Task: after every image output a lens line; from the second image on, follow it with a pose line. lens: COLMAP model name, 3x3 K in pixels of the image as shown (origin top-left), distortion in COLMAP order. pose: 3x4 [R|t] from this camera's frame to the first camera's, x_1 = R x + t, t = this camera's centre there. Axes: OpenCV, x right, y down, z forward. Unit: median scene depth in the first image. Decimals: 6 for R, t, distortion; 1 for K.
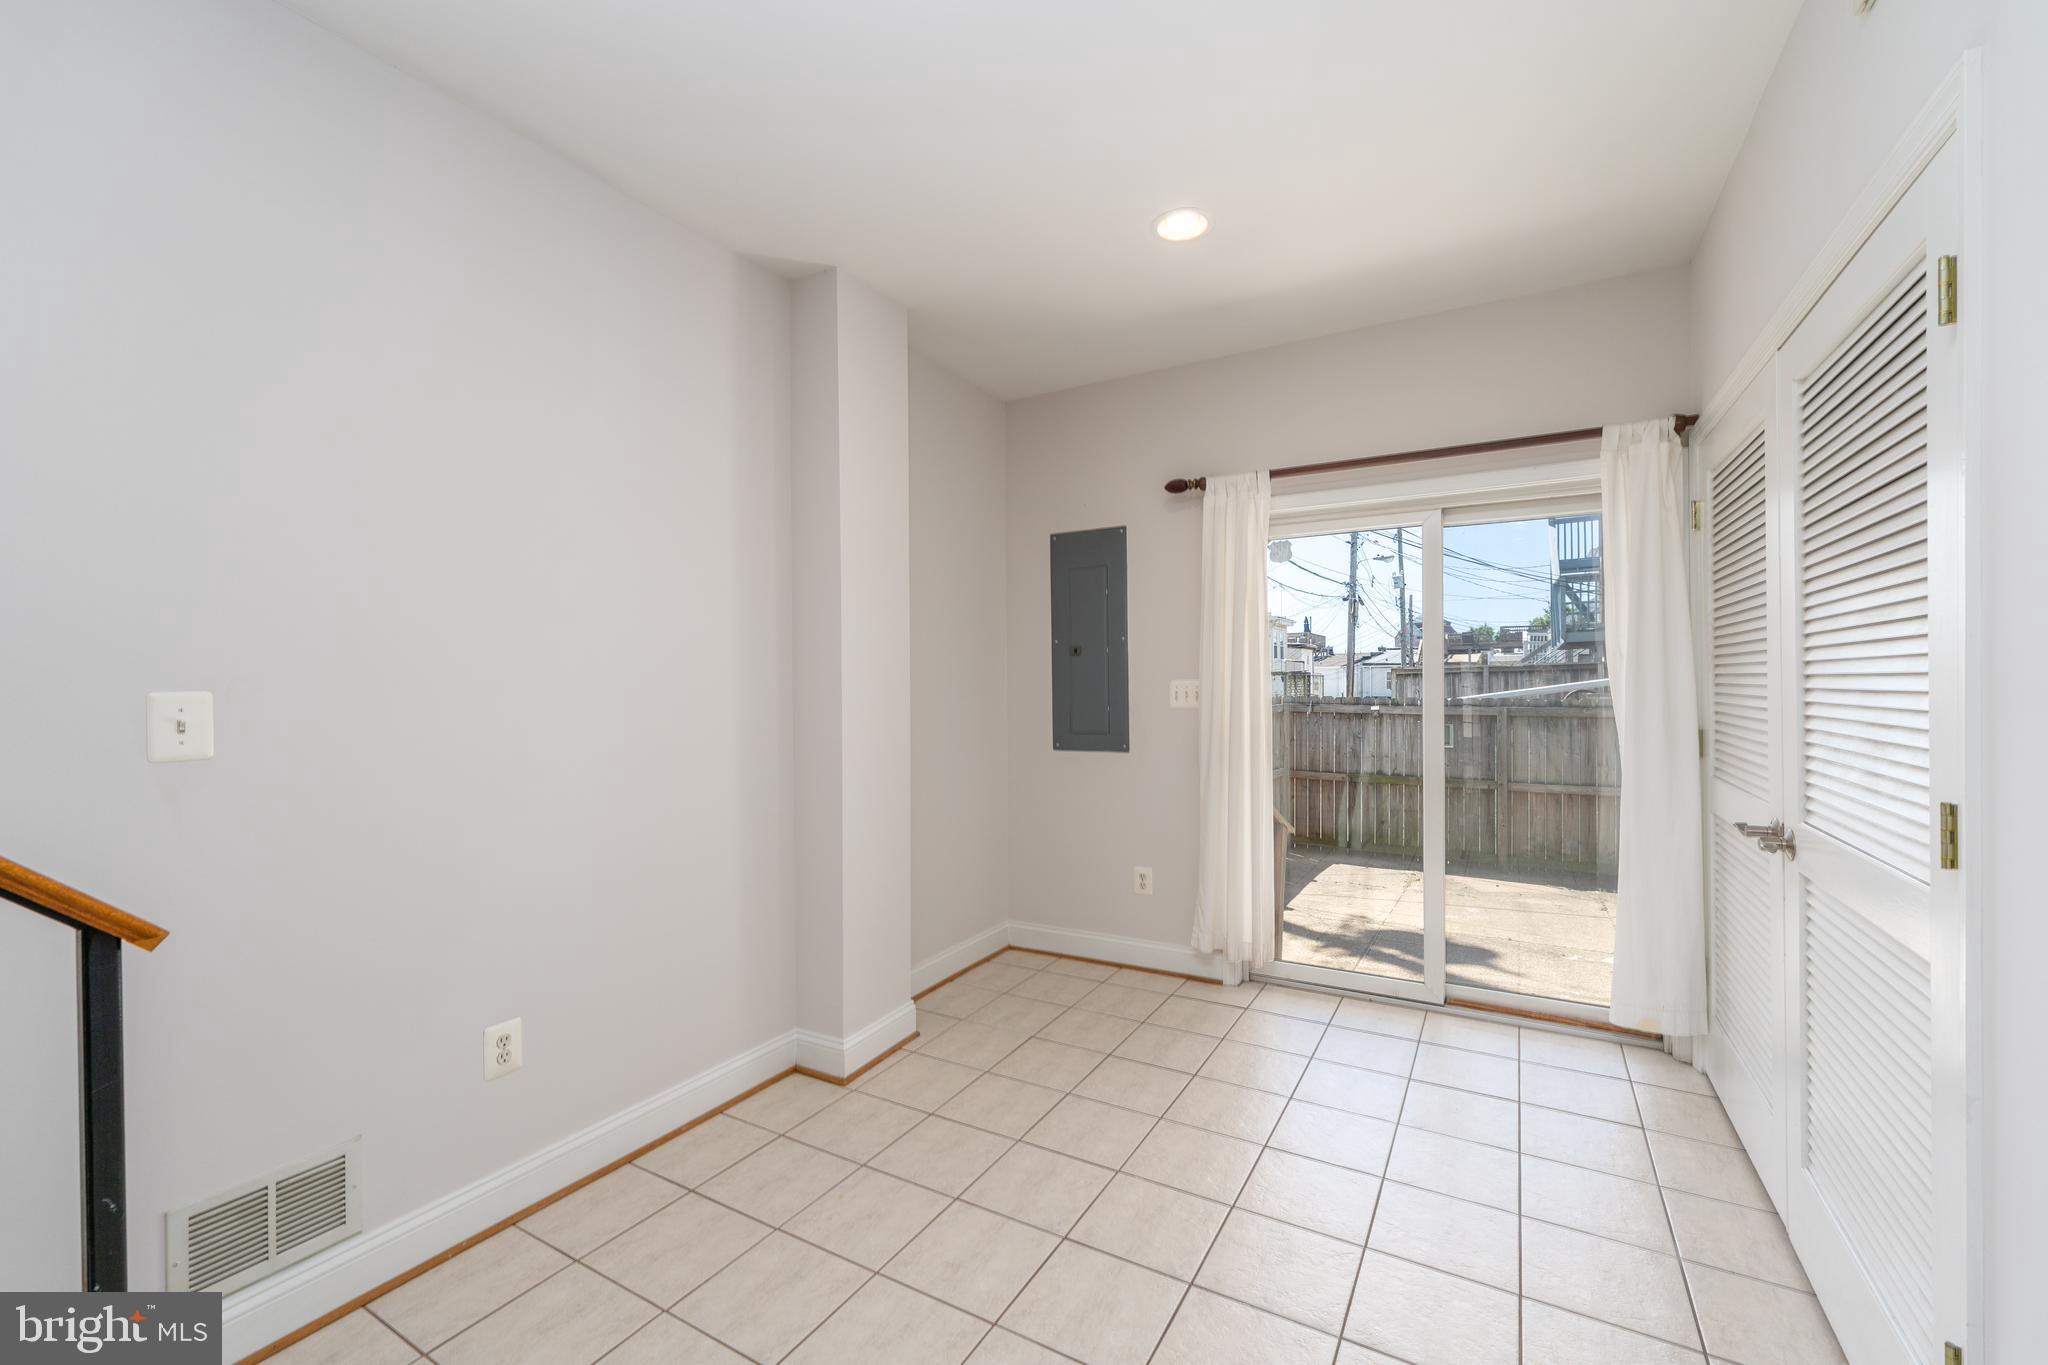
lens RADIAL K [[835.8, 0, 1014.9], [0, 835.8, 683.2], [0, 0, 1]] dist [0.003027, -0.001240]
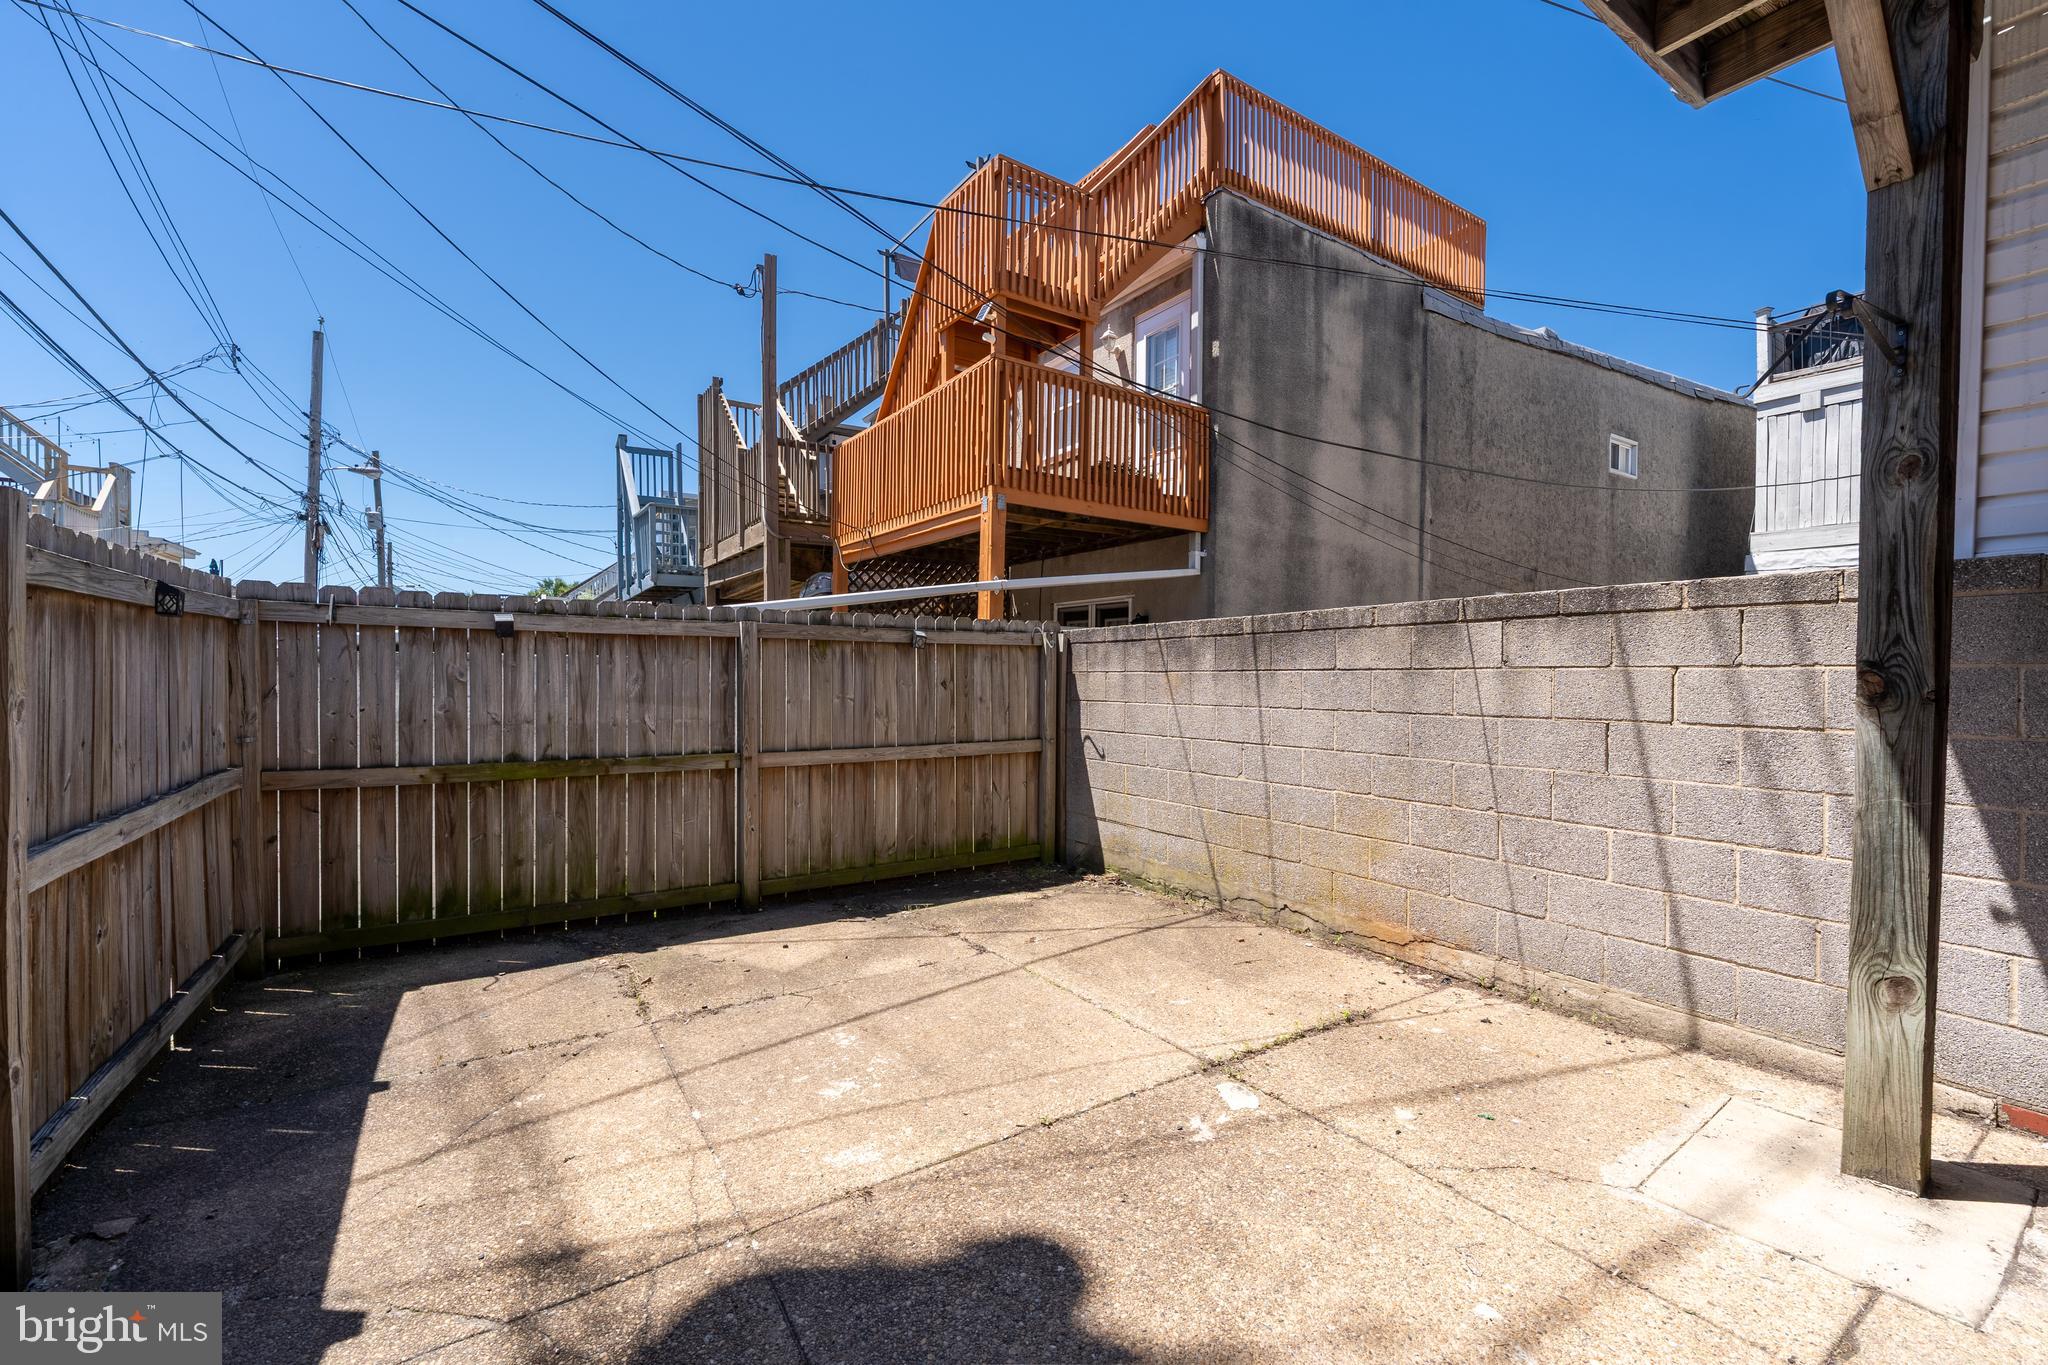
lens RADIAL K [[835.8, 0, 1018.4], [0, 835.8, 681.2], [0, 0, 1]] dist [0.003027, -0.001240]
pose [[0.454372, -0.008356, 0.890773, 0.480418], [-0.008910, 0.999863, 0.013924, 0.160449], [-0.890767, -0.014264, 0.454236, 1.541662]]
